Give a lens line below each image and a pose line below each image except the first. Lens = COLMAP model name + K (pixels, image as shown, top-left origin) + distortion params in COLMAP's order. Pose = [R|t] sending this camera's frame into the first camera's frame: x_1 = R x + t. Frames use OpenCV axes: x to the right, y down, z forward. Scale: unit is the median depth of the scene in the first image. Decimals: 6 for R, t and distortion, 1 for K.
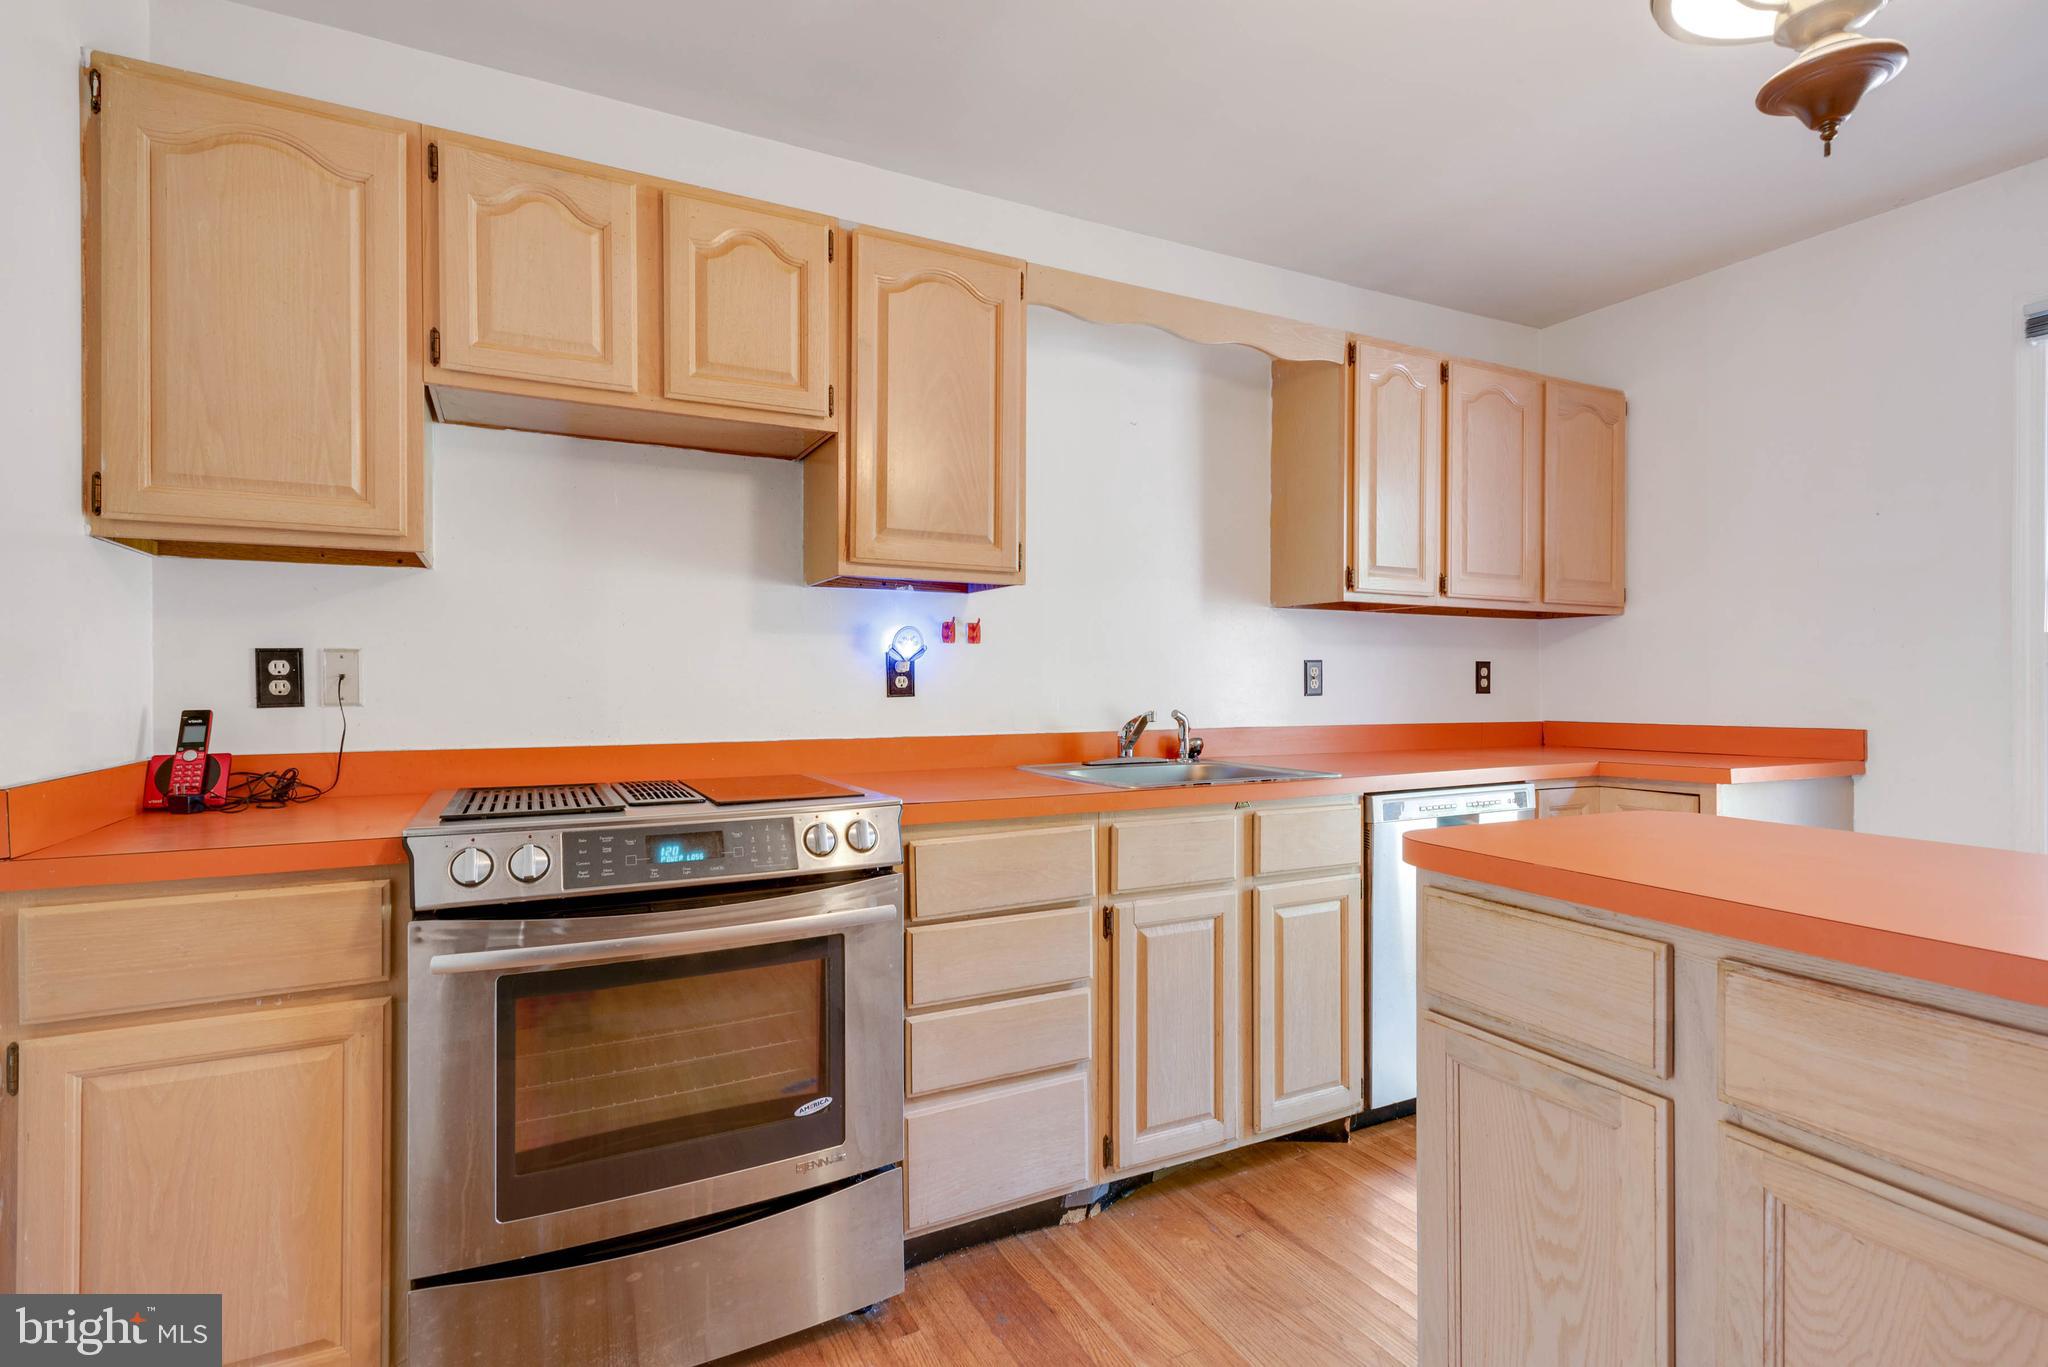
lens RADIAL K [[975.0, 0, 1010.6], [0, 975.0, 681.0], [0, 0, 1]] dist [0.011422, 0.000507]
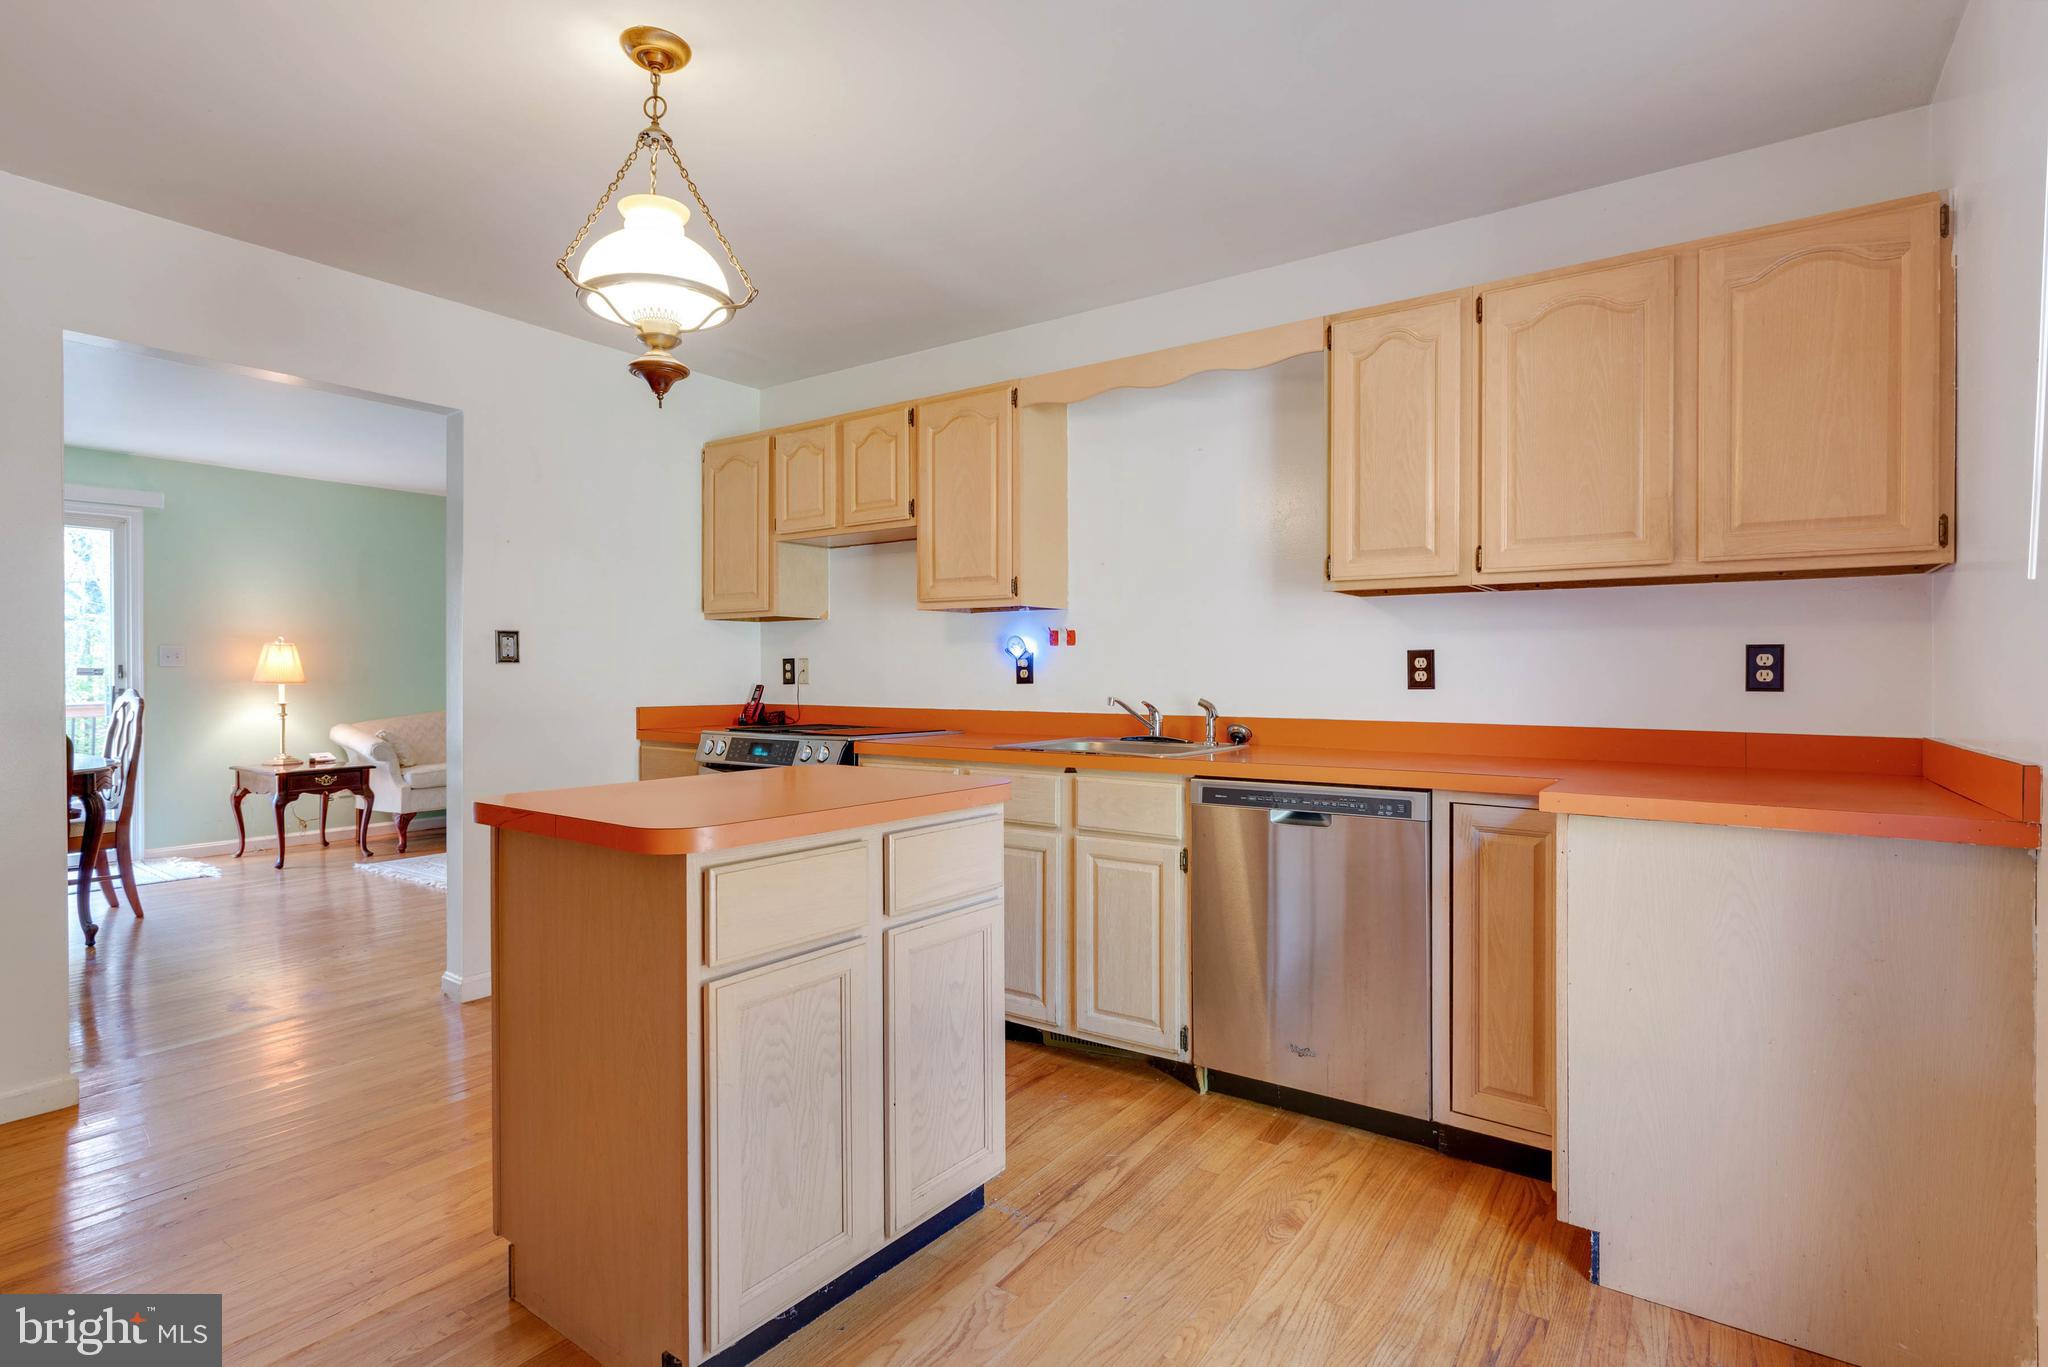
lens RADIAL K [[1013.8, 0, 1027.5], [0, 1013.8, 672.3], [0, 0, 1]] dist [-0.004291, -0.001230]
pose [[0.468780, 0.000666, -0.883315, 1.396292], [0.001526, 0.999998, 0.001563, -0.003794], [0.883314, -0.002080, 0.468778, 0.332473]]
